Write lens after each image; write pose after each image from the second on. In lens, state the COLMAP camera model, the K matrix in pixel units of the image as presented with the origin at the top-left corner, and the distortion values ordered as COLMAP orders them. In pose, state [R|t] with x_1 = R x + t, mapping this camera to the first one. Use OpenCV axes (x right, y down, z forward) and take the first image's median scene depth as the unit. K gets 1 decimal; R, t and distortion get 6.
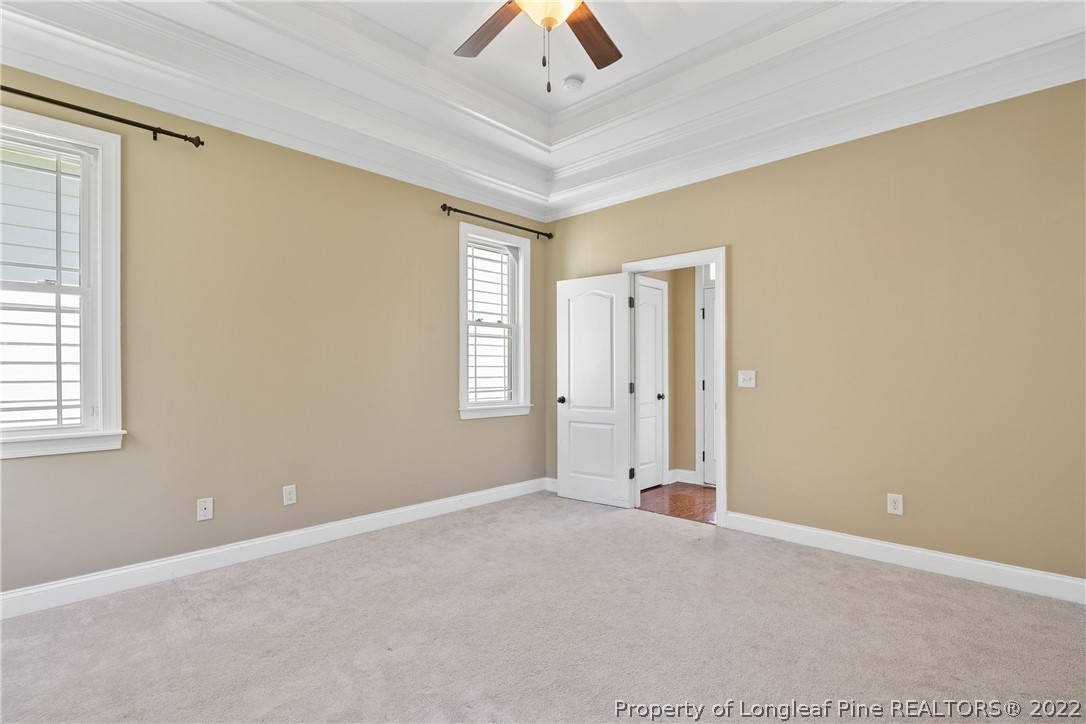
lens RADIAL K [[533.8, 0, 542.9], [0, 533.8, 366.4], [0, 0, 1]] dist [0.030070, -0.000610]
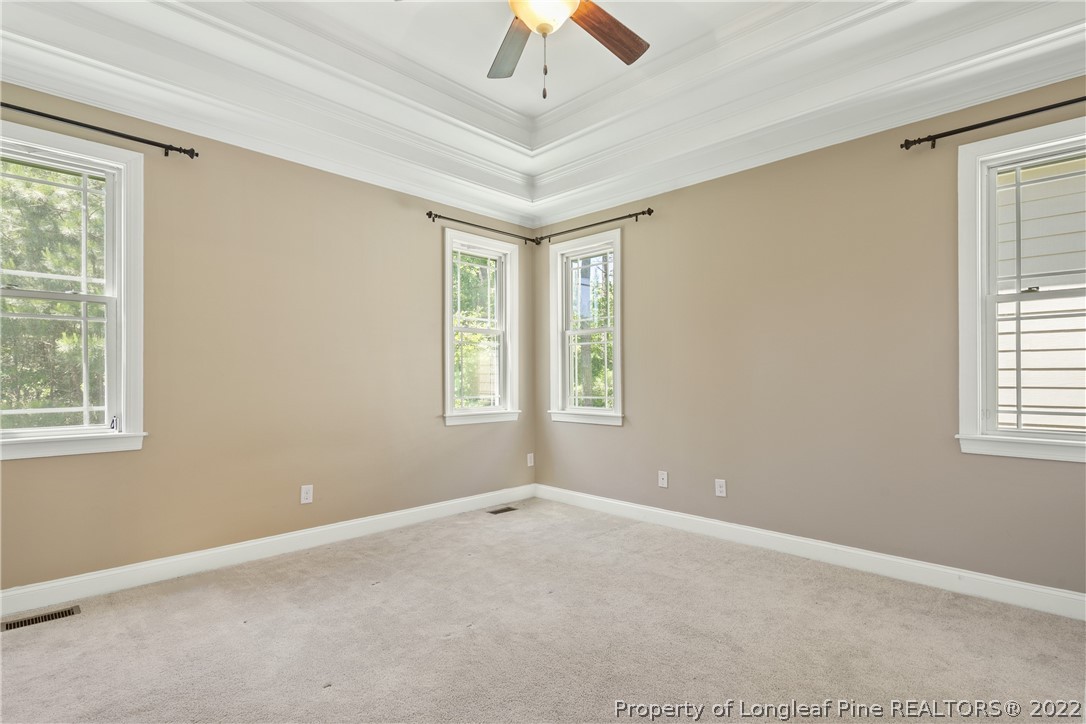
lens RADIAL K [[537.4, 0, 542.8], [0, 537.4, 373.0], [0, 0, 1]] dist [-0.000788, -0.001278]
pose [[-0.013281, -0.006426, -0.999891, 0.617518], [0.007097, 0.999954, -0.006520, 0.005686], [0.999887, -0.007183, -0.013235, 0.619570]]
